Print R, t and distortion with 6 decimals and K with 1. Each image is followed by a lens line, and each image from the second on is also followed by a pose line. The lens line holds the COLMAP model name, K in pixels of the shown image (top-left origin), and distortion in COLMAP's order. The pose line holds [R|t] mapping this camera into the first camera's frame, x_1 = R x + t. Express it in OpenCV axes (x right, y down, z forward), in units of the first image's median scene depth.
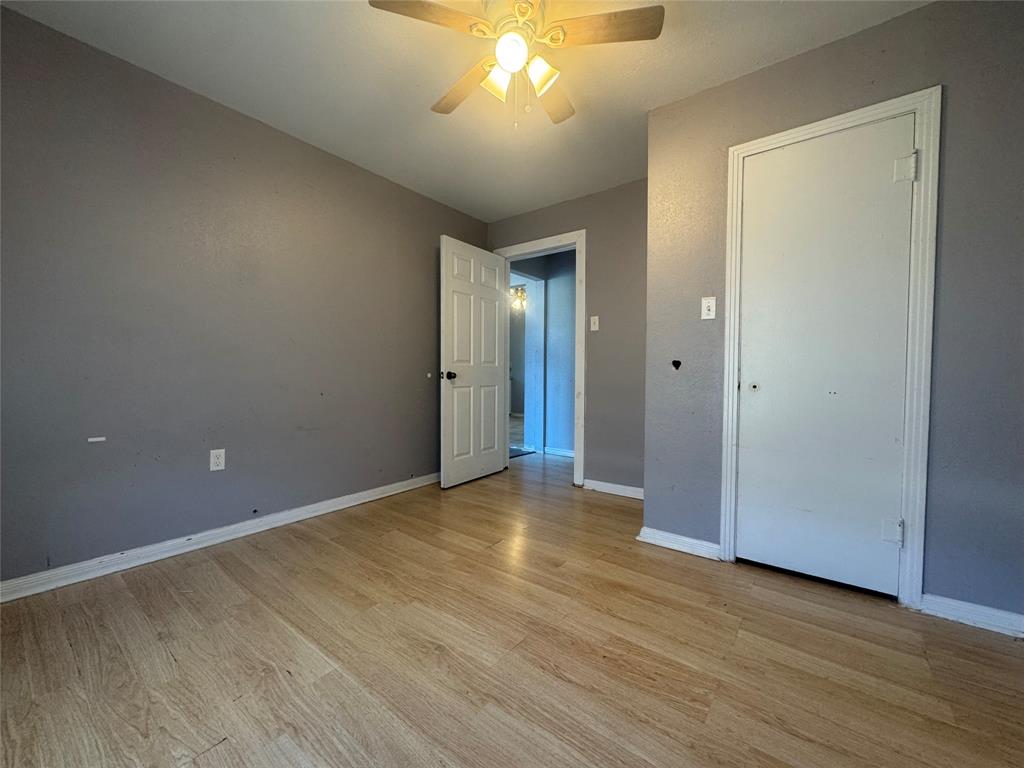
lens RADIAL K [[410.9, 0, 509.6], [0, 410.9, 382.4], [0, 0, 1]] dist [-0.001141, 0.001667]
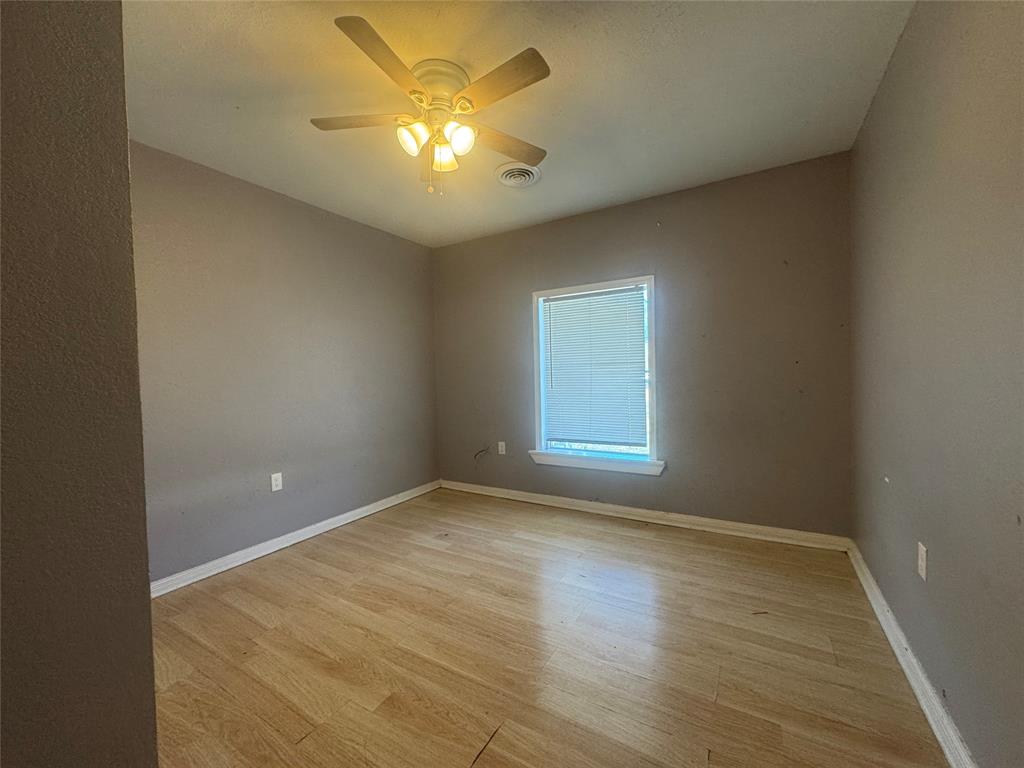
lens RADIAL K [[410.9, 0, 504.6], [0, 410.9, 385.1], [0, 0, 1]] dist [-0.001141, 0.001667]
pose [[-0.993696, 0.023094, -0.109701, -0.019553], [0.016903, 0.998229, 0.057034, -0.180612], [0.110823, 0.054820, -0.992327, 2.188246]]
